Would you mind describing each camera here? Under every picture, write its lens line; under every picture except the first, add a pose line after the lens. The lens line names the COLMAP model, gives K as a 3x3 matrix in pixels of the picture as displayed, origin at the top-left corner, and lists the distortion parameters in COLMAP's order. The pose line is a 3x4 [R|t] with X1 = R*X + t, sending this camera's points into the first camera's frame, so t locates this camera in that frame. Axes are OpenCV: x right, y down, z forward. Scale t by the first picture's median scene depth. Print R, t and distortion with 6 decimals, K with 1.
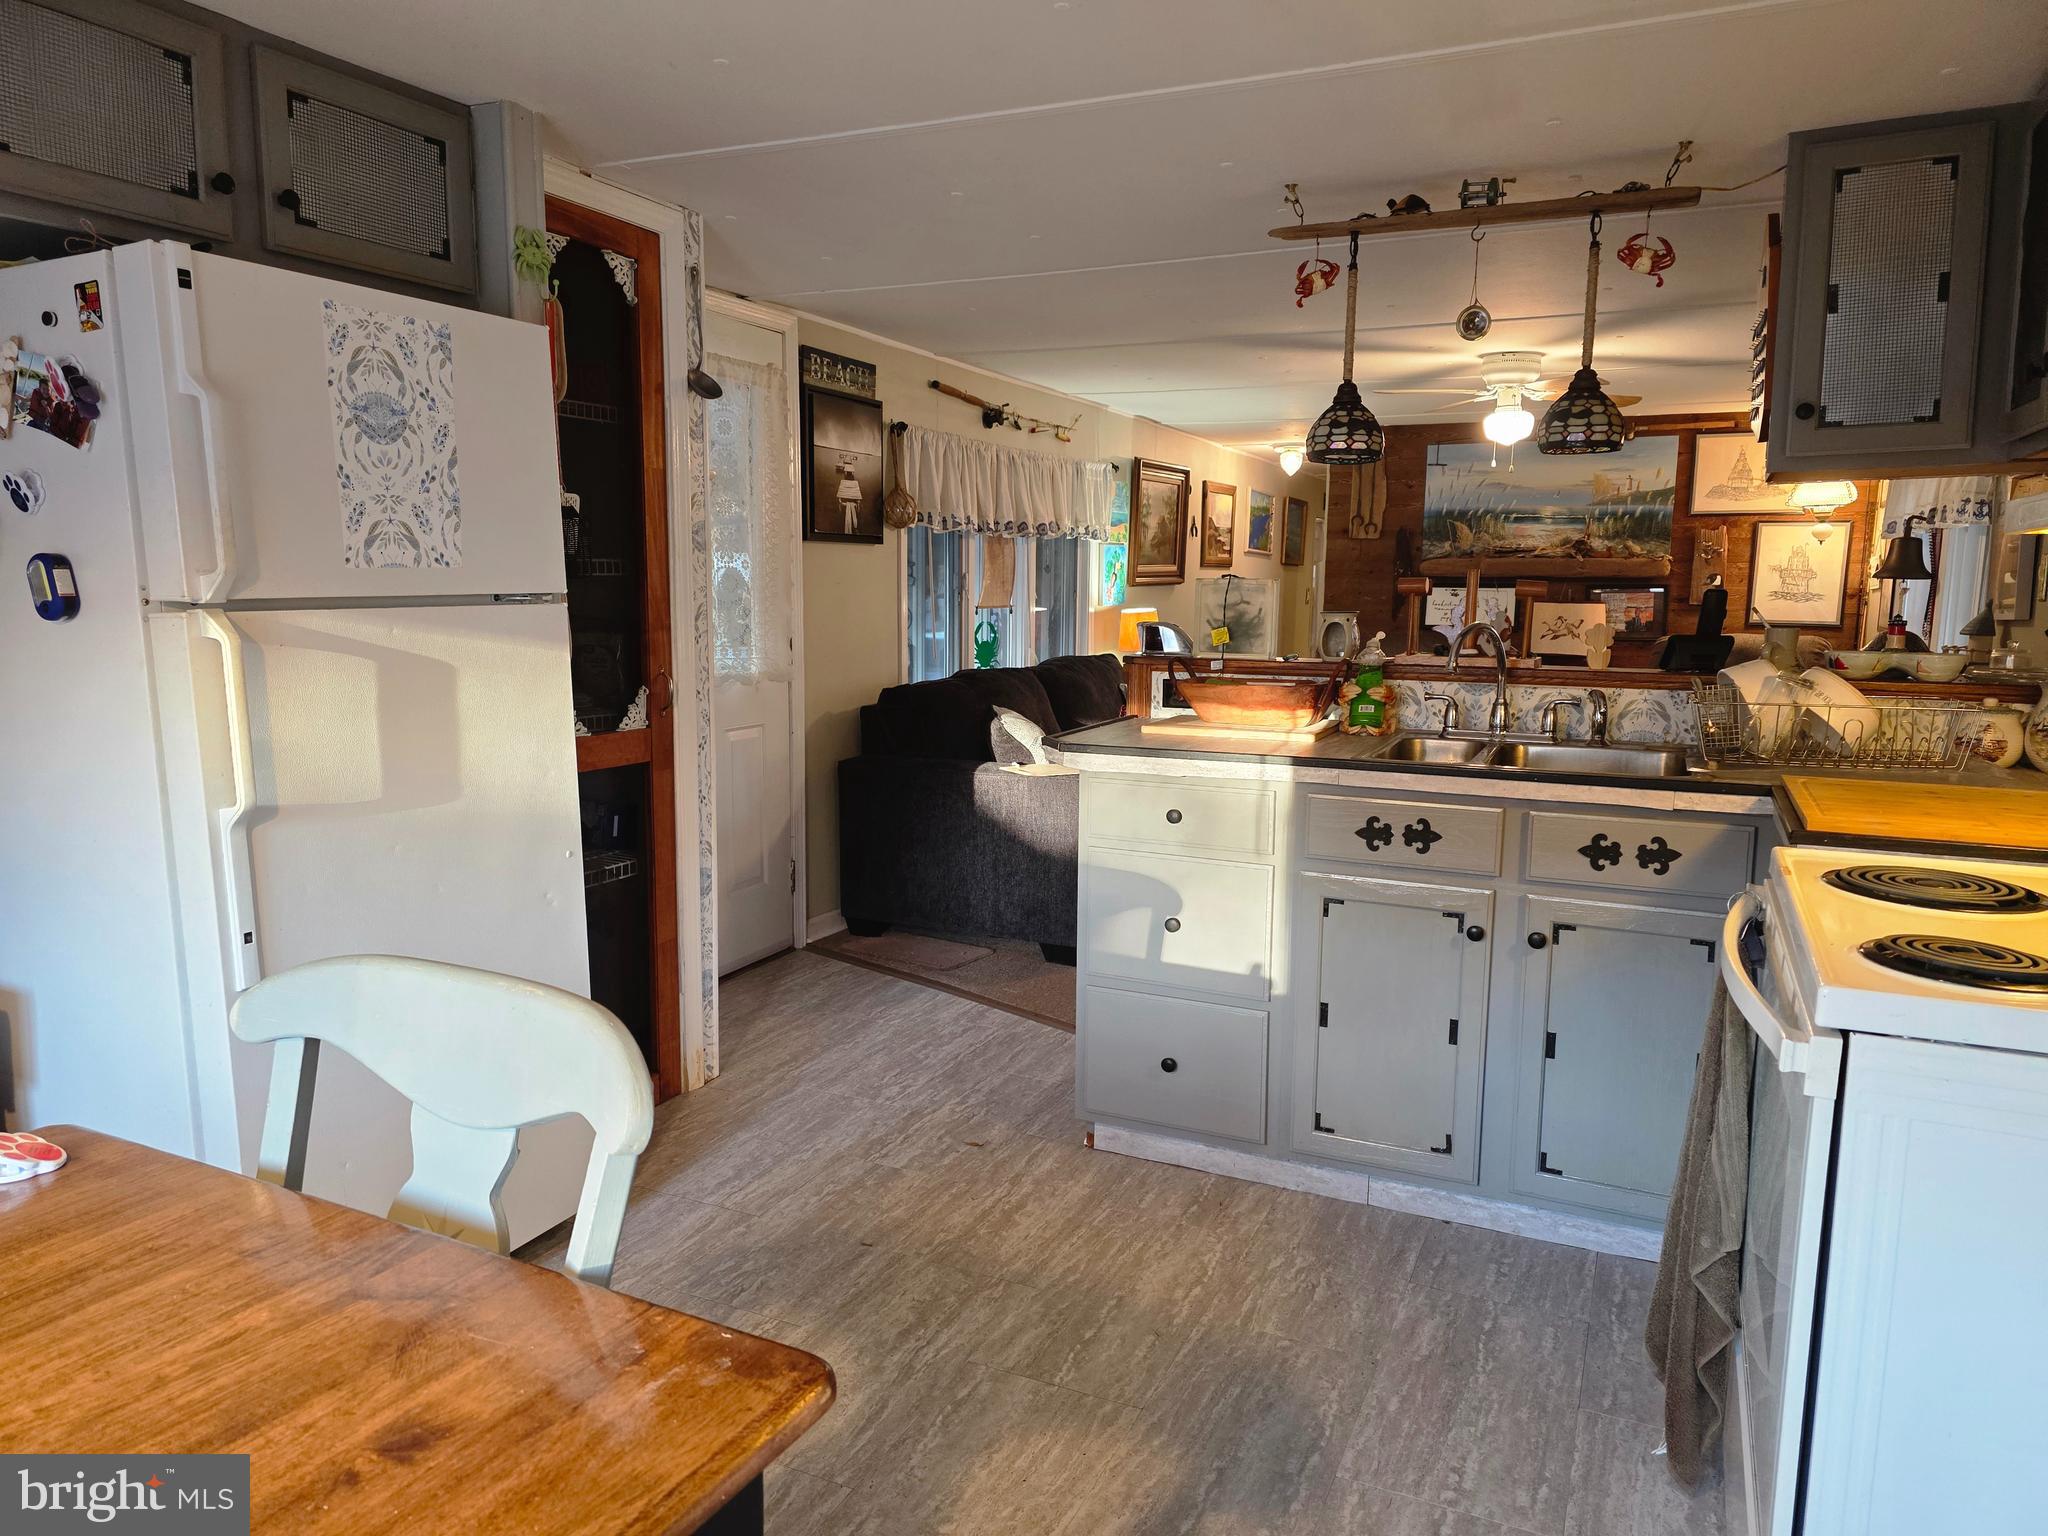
lens RADIAL K [[1376.2, 0, 1024.0], [0, 1376.2, 768.0], [0, 0, 1]] dist [0.084615, -0.103960]
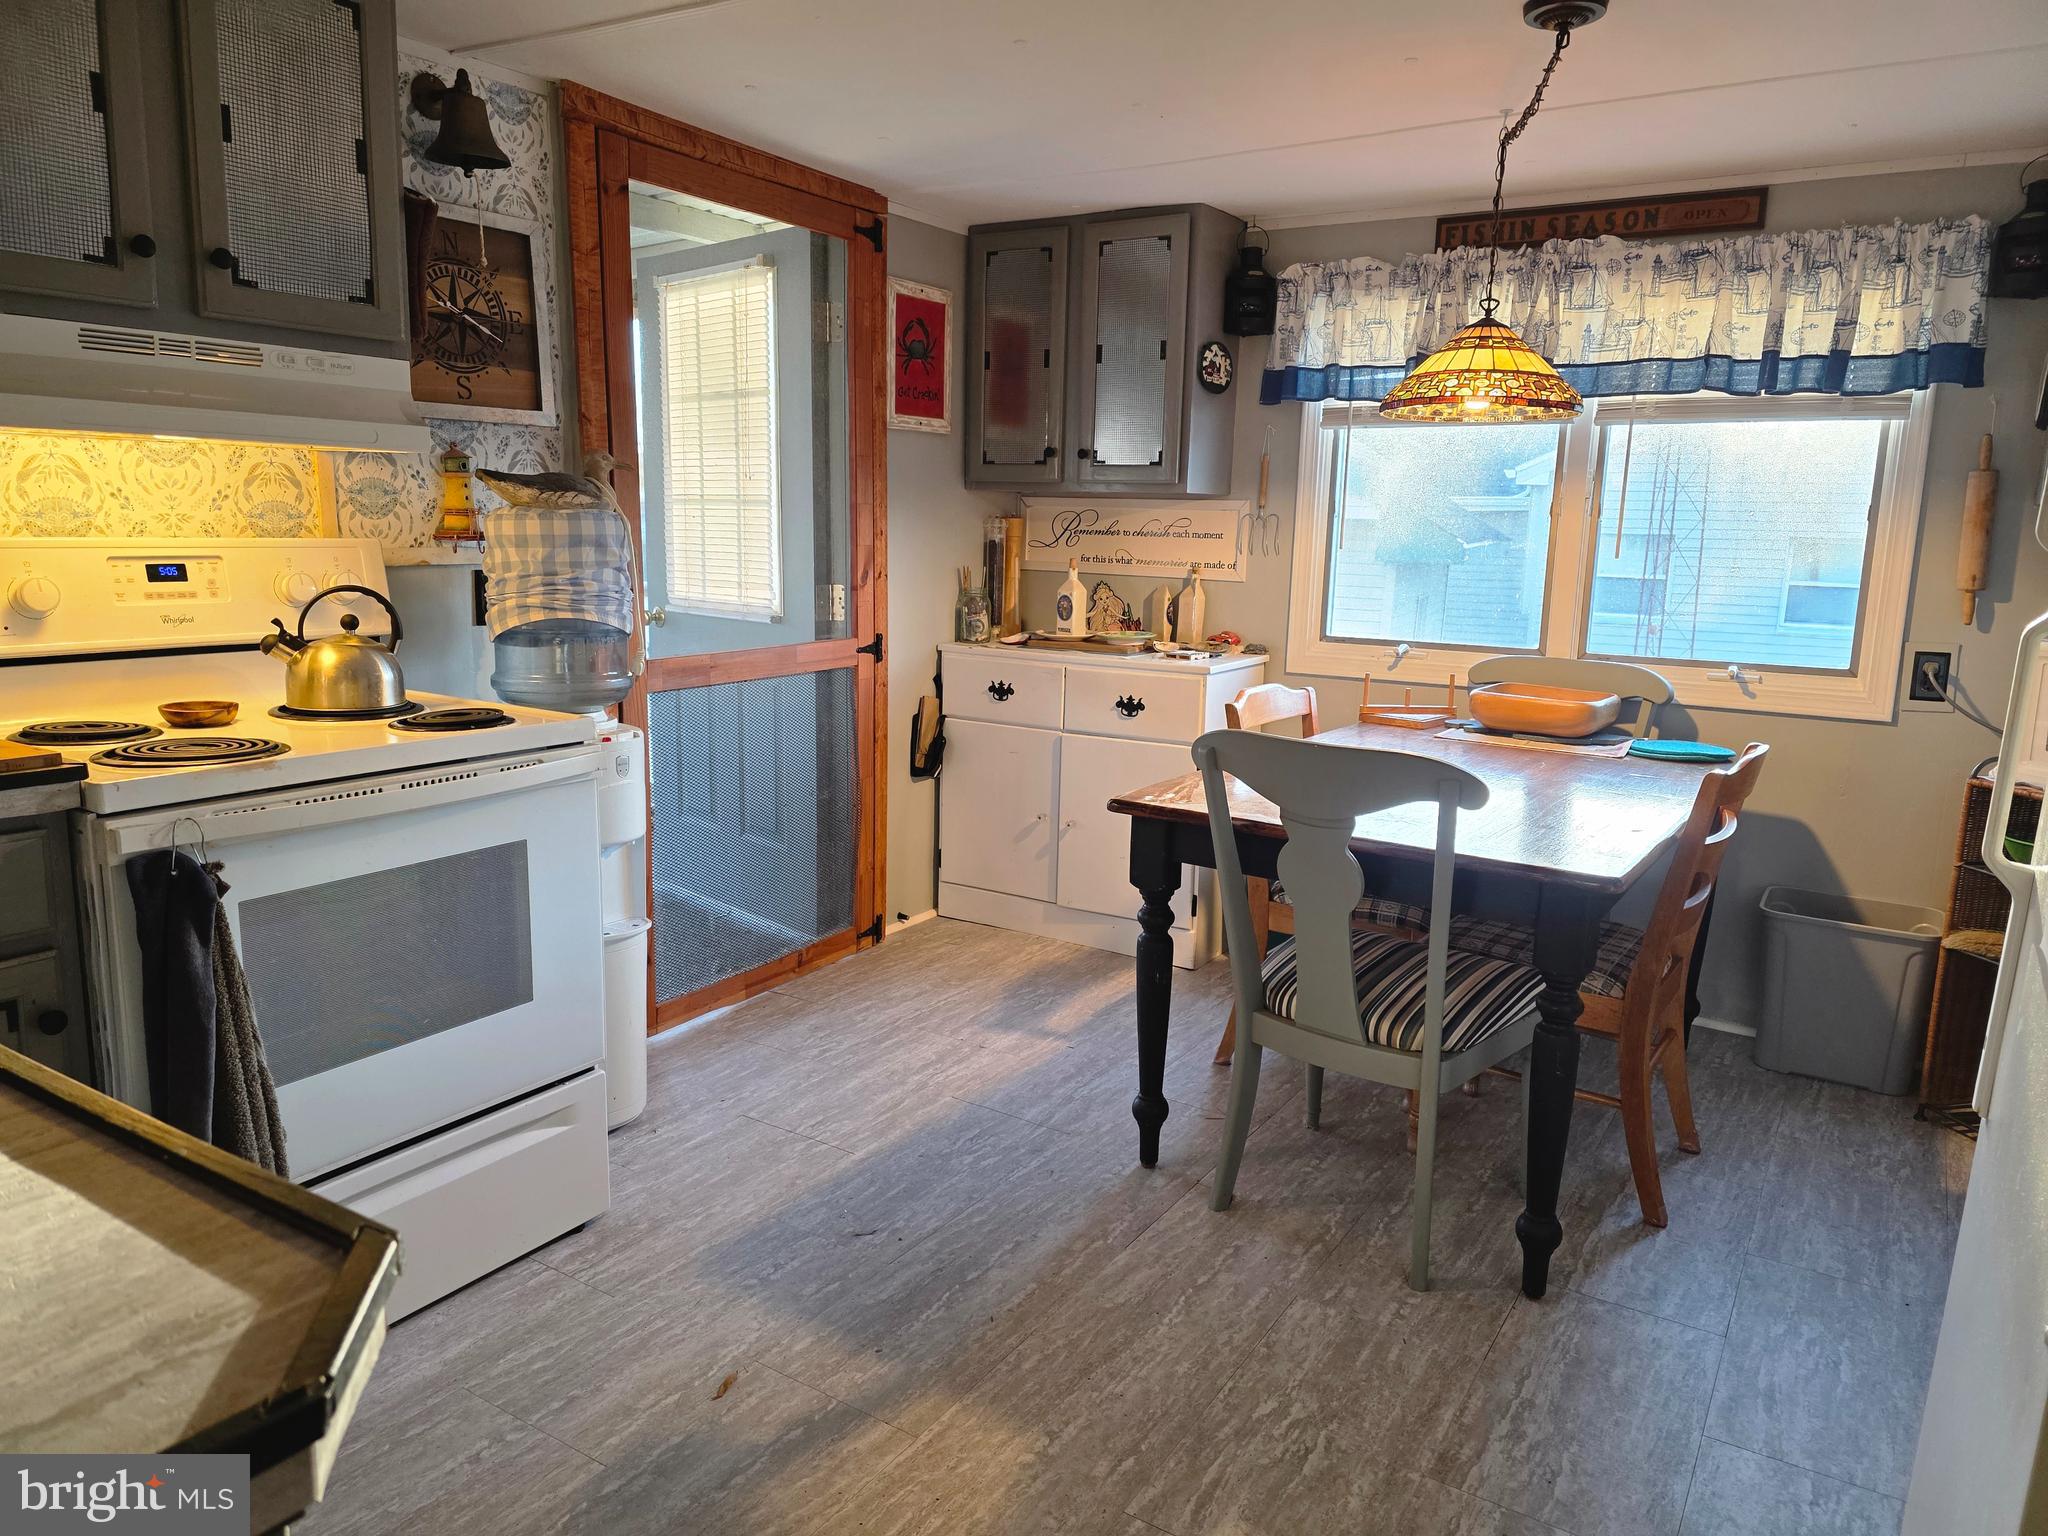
lens RADIAL K [[1362.0, 0, 1033.2], [0, 1362.0, 758.6], [0, 0, 1]] dist [0.066305, -0.068583]
pose [[-0.992336, -0.056398, 0.109945, -0.083869], [-0.020272, 0.952017, 0.305374, -0.143551], [-0.121892, 0.300804, -0.945864, 1.063933]]
